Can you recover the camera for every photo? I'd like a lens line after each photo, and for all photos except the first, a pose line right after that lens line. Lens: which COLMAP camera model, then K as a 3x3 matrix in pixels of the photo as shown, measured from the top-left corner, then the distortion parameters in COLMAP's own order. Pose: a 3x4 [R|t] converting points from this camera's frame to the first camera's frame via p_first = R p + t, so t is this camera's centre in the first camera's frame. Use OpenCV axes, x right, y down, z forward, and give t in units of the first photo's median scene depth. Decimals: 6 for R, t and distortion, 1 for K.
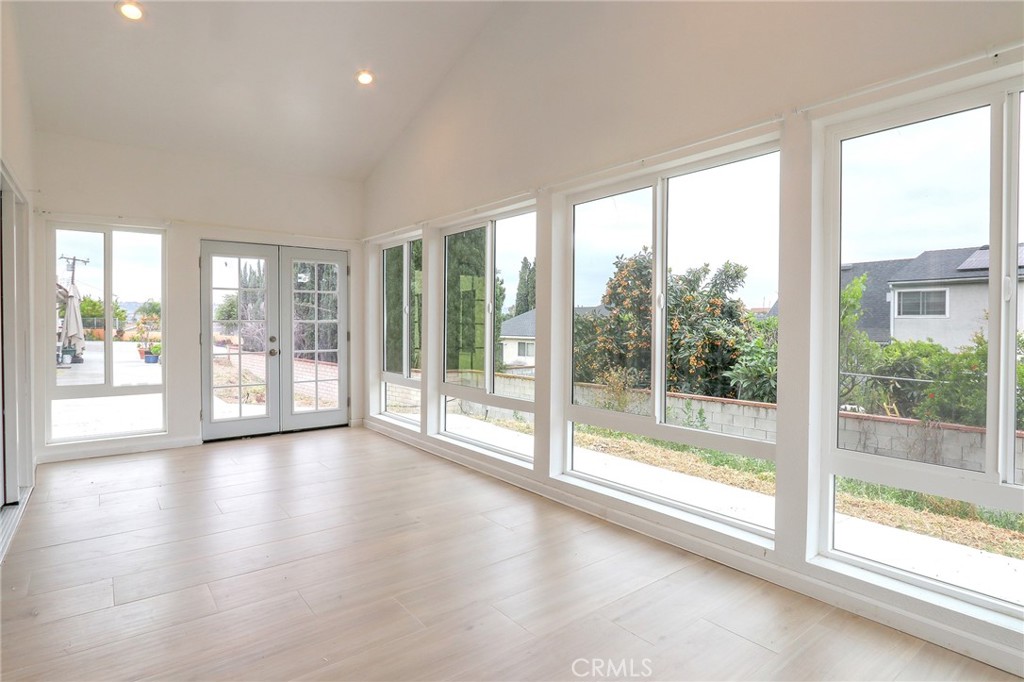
lens RADIAL K [[522.3, 0, 506.9], [0, 522.3, 334.0], [0, 0, 1]] dist [-0.015310, 0.001046]
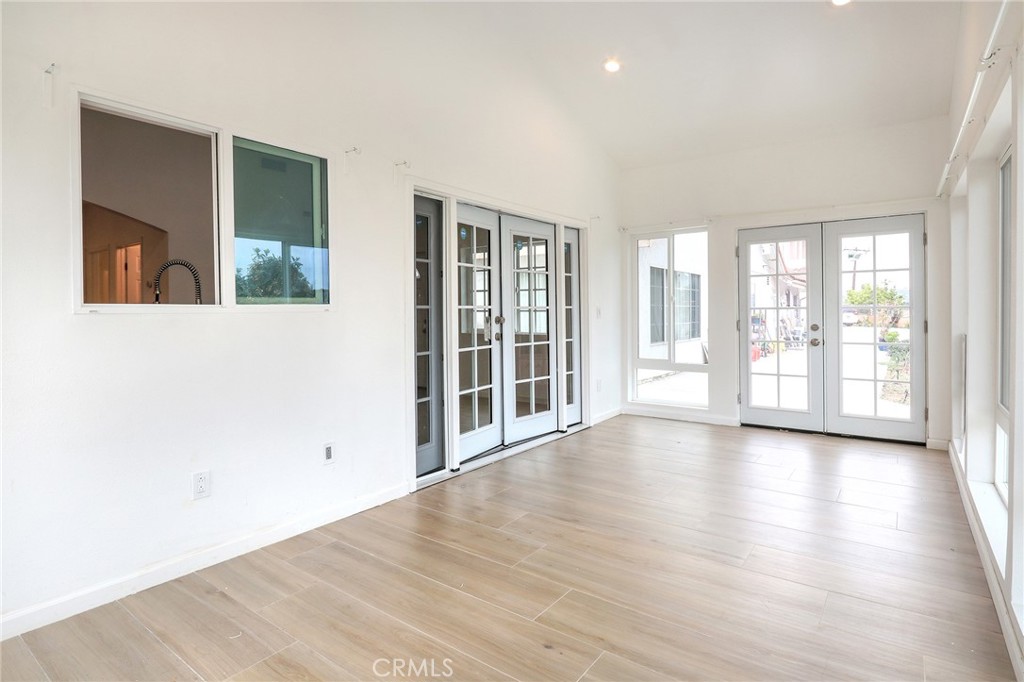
lens RADIAL K [[522.3, 0, 492.2], [0, 522.3, 320.6], [0, 0, 1]] dist [-0.015310, 0.001046]
pose [[0.278364, 0.012151, -0.960399, 0.261788], [-0.011813, 0.999888, 0.009226, -0.003896], [0.960403, 0.008777, 0.278477, 0.220479]]
